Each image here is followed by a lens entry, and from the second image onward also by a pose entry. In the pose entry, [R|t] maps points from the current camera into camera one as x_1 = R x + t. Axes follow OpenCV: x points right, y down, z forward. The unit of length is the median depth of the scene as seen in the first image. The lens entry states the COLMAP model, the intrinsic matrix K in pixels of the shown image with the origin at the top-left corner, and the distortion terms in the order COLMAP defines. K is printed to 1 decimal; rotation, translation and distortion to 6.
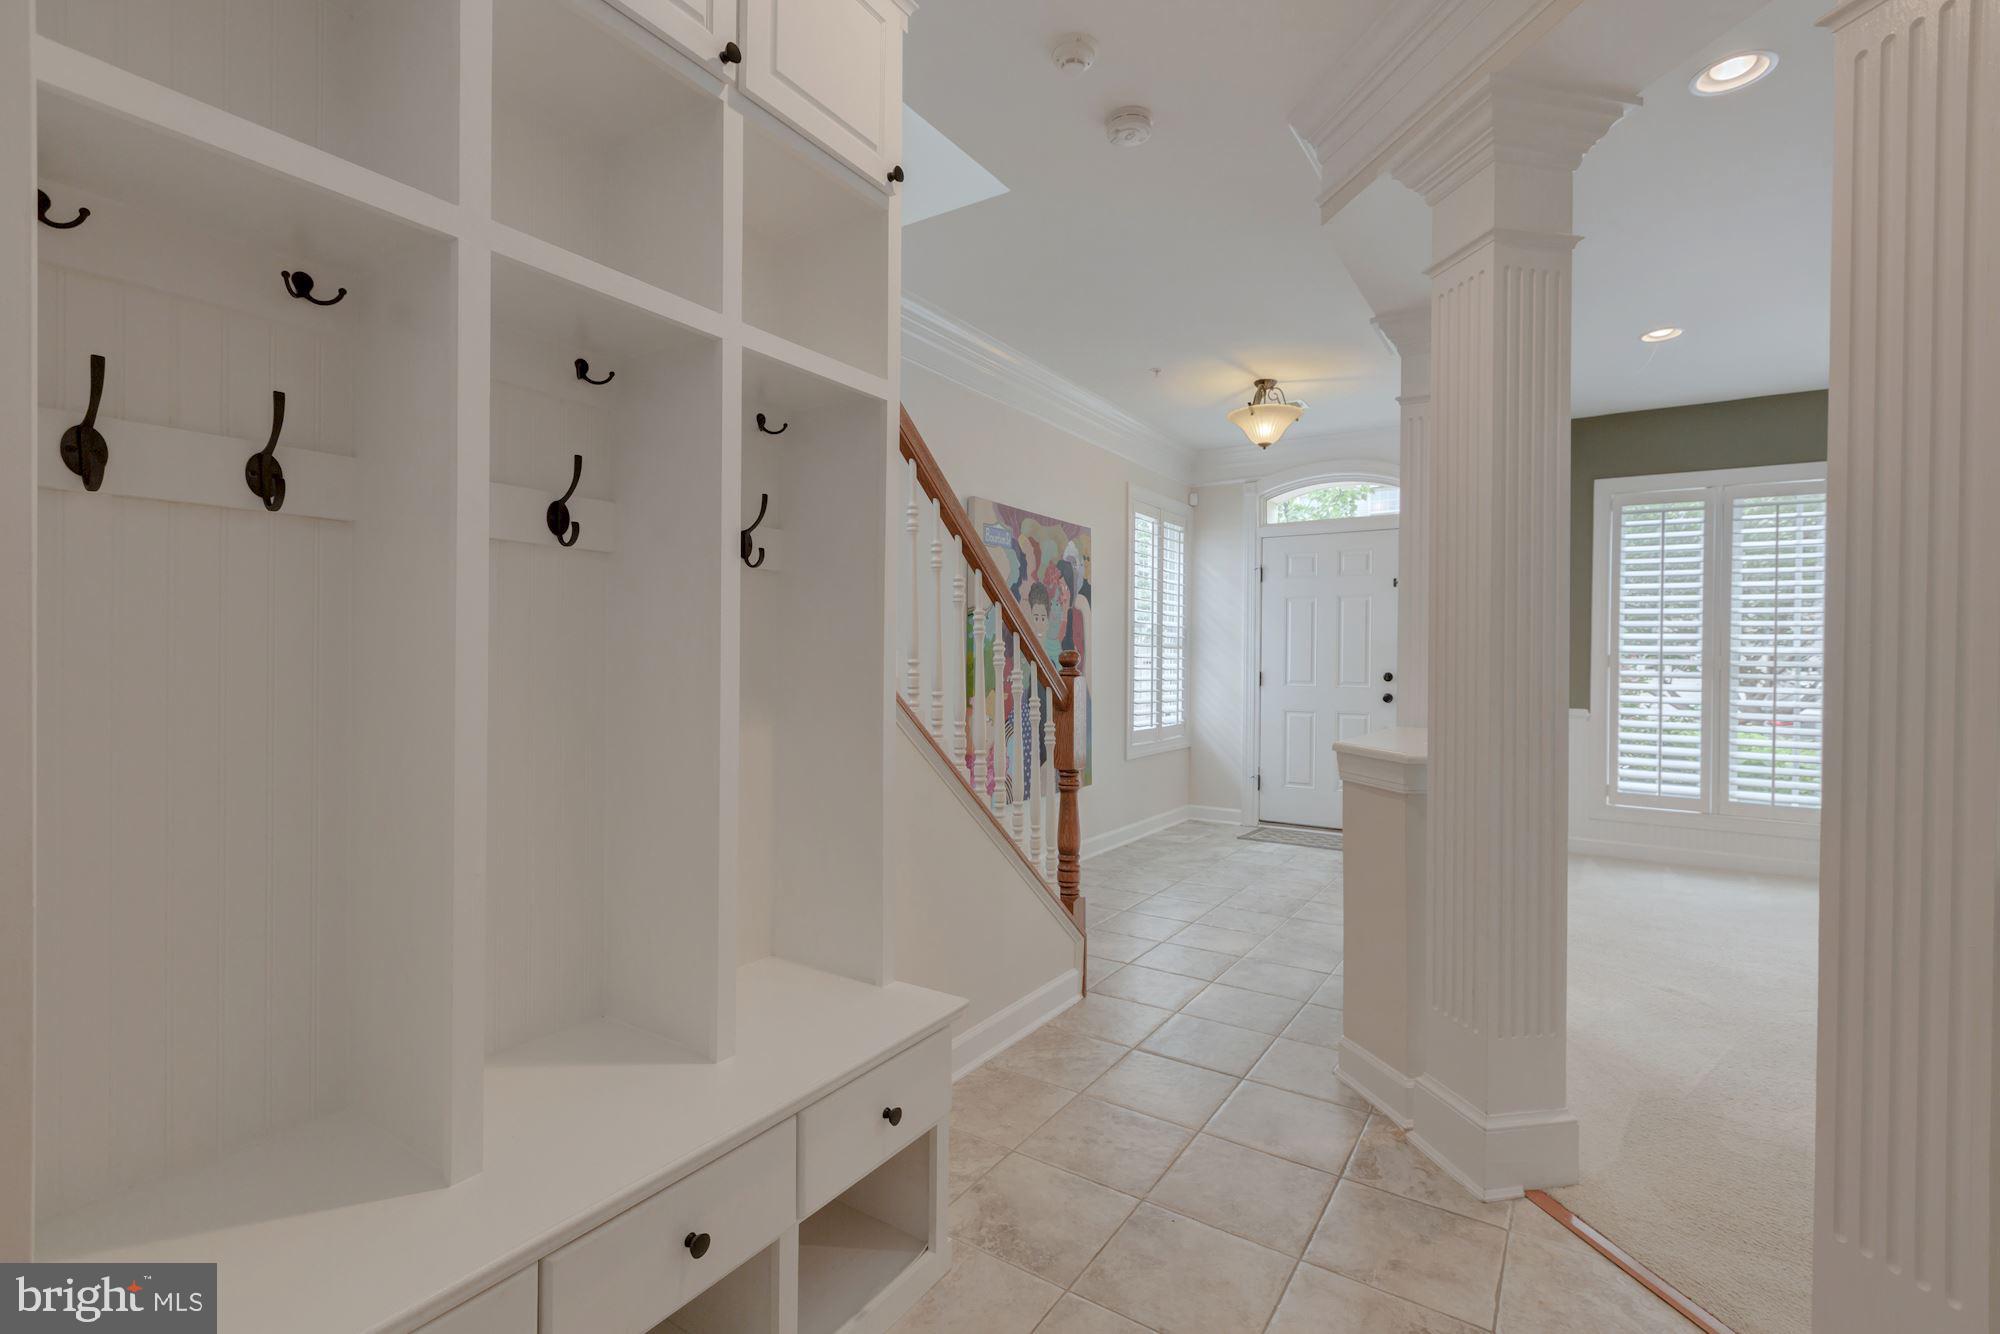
lens RADIAL K [[901.4, 0, 992.4], [0, 901.4, 662.7], [0, 0, 1]] dist [0.002228, -0.000188]
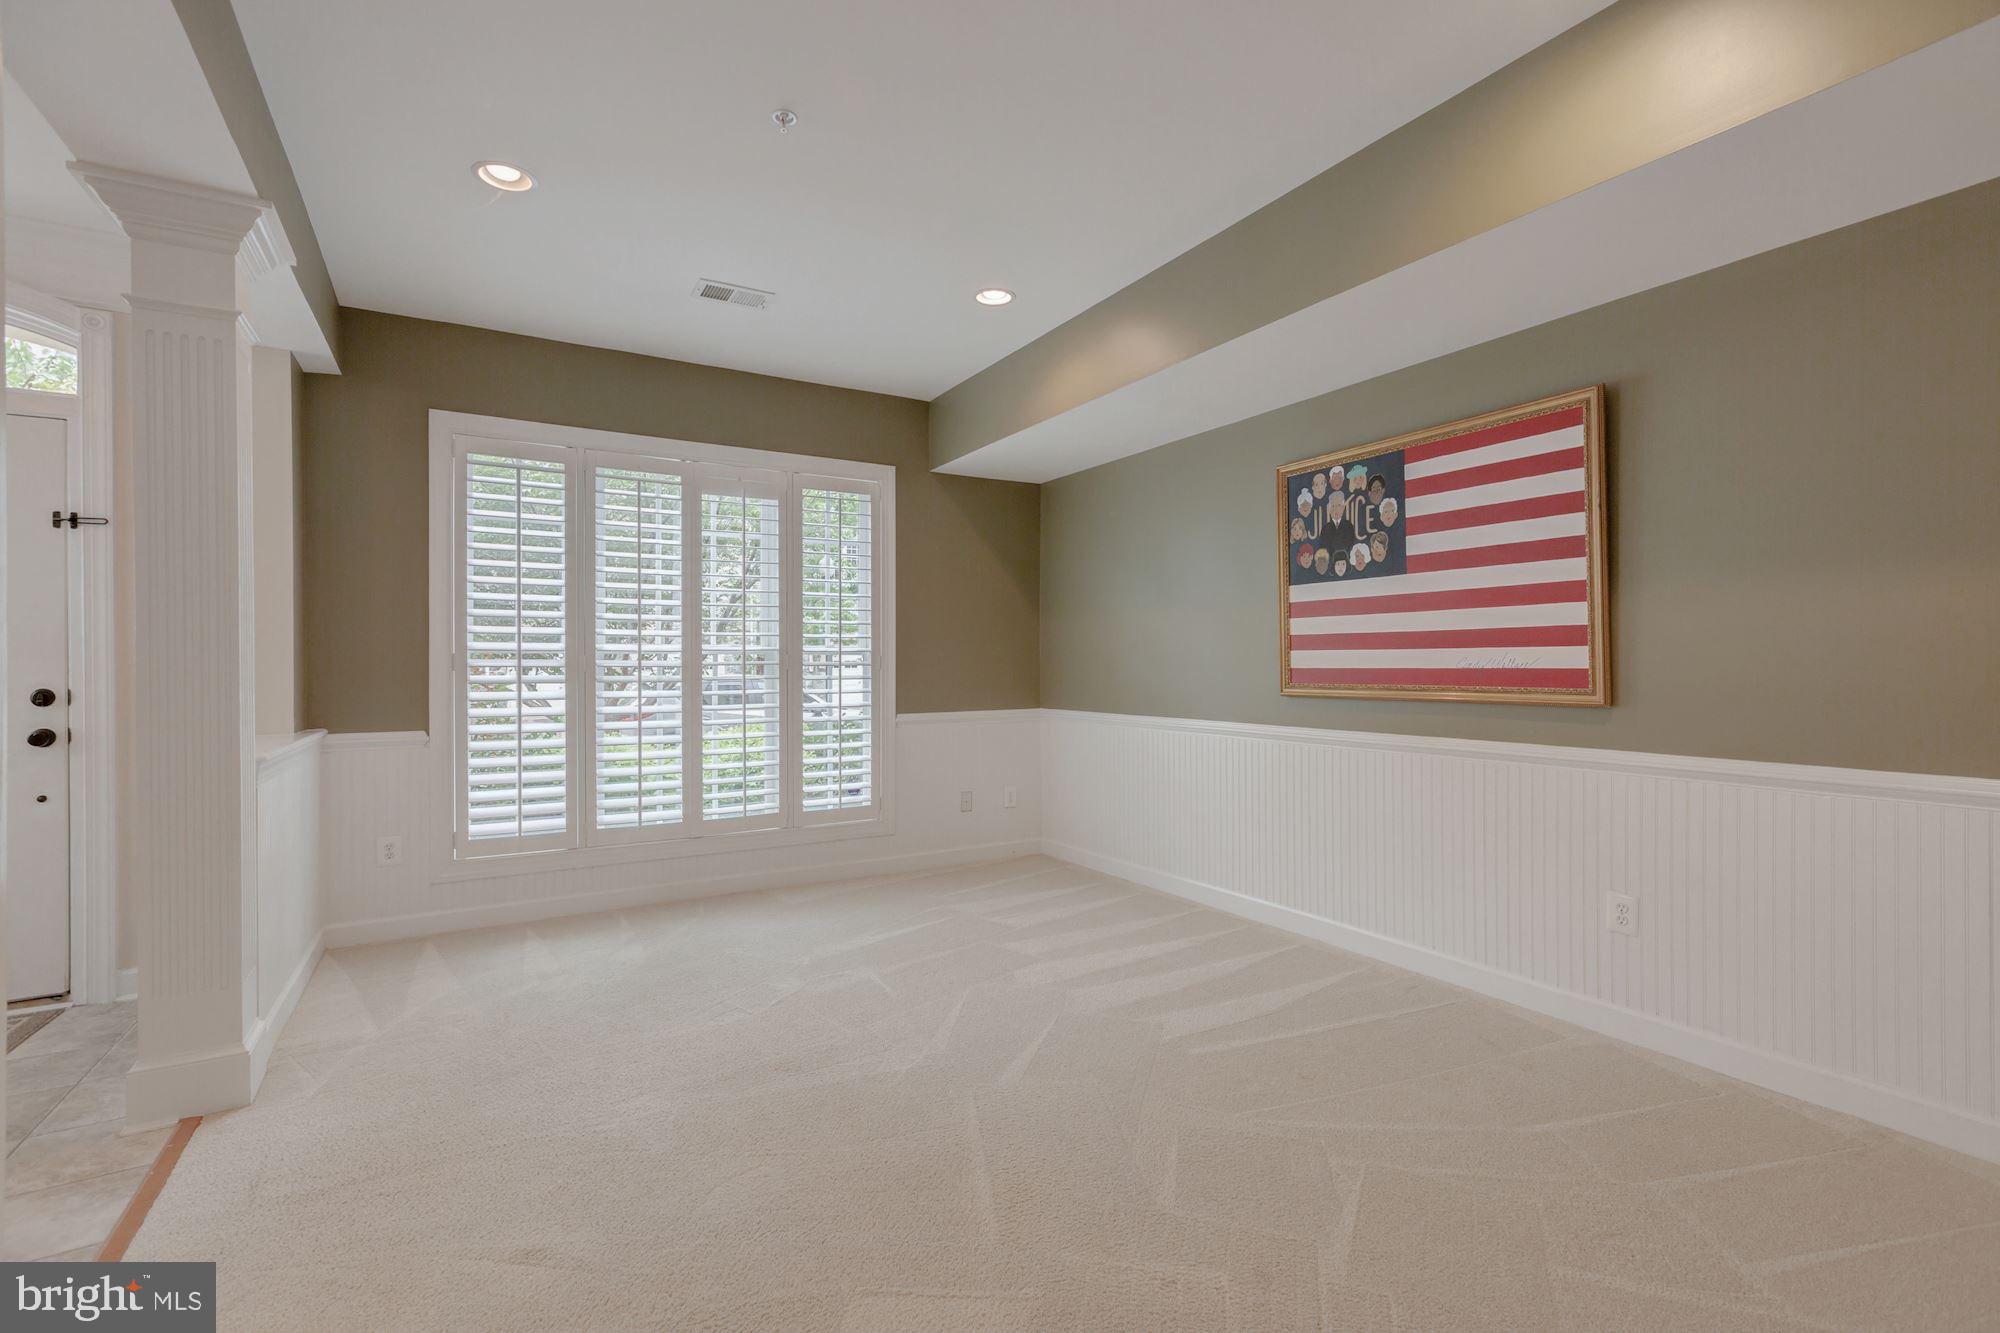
lens RADIAL K [[901.4, 0, 1009.7], [0, 901.4, 658.9], [0, 0, 1]] dist [0.002228, -0.000188]
pose [[0.431409, -0.007748, 0.902123, 0.228089], [0.015305, 0.999882, 0.001269, 0.001430], [-0.902026, 0.013259, 0.431477, 0.291399]]
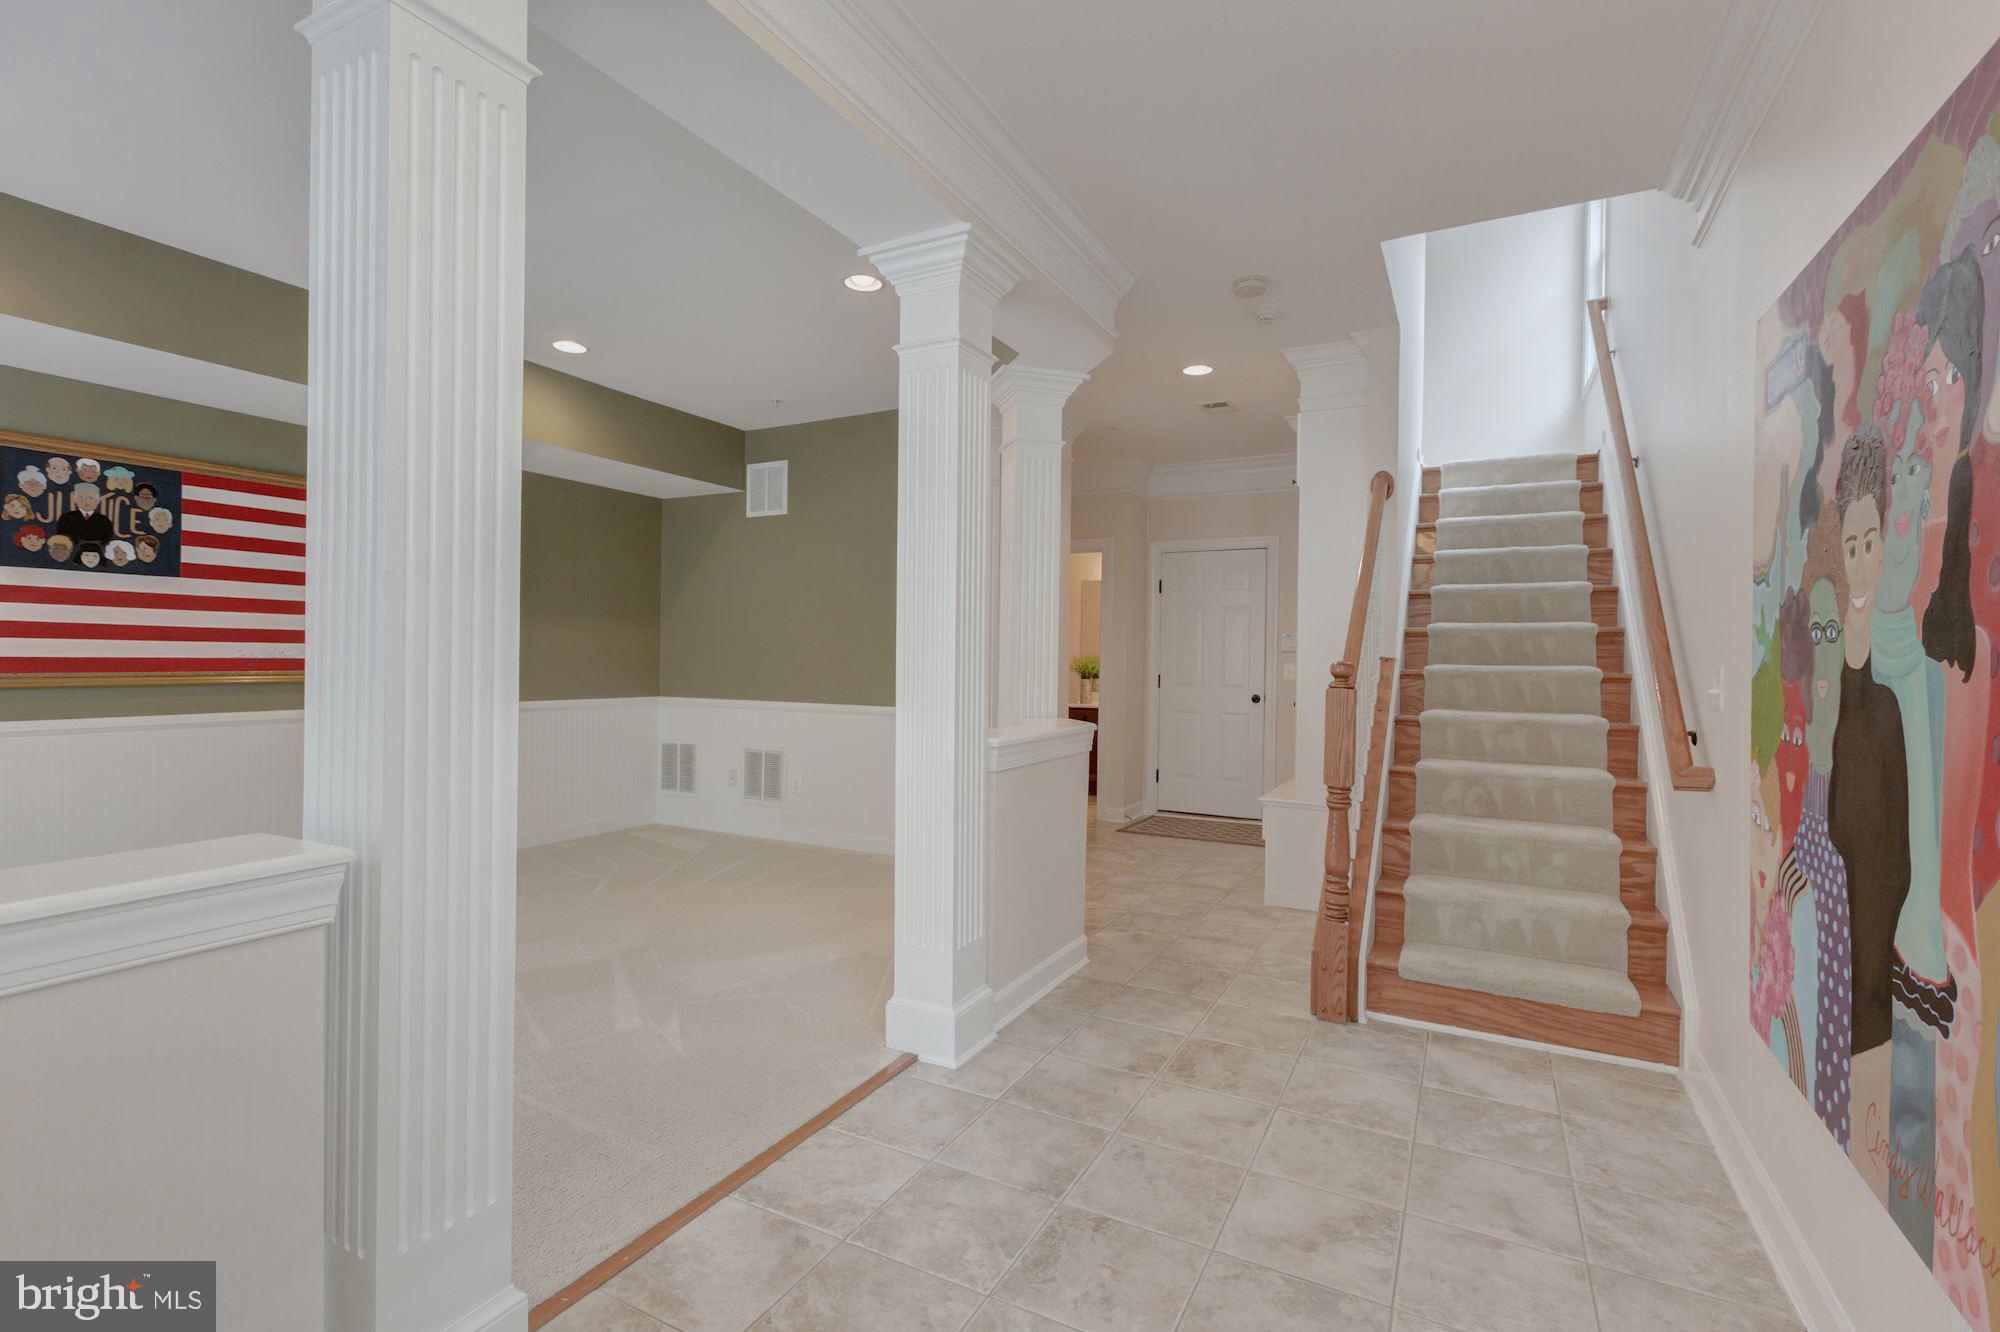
lens RADIAL K [[901.4, 0, 1001.5], [0, 901.4, 670.0], [0, 0, 1]] dist [0.002228, -0.000188]
pose [[-0.994012, -0.022589, -0.106909, 0.323449], [-0.024568, 0.999550, 0.017227, -0.006286], [0.106472, 0.019750, -0.994120, 1.134496]]
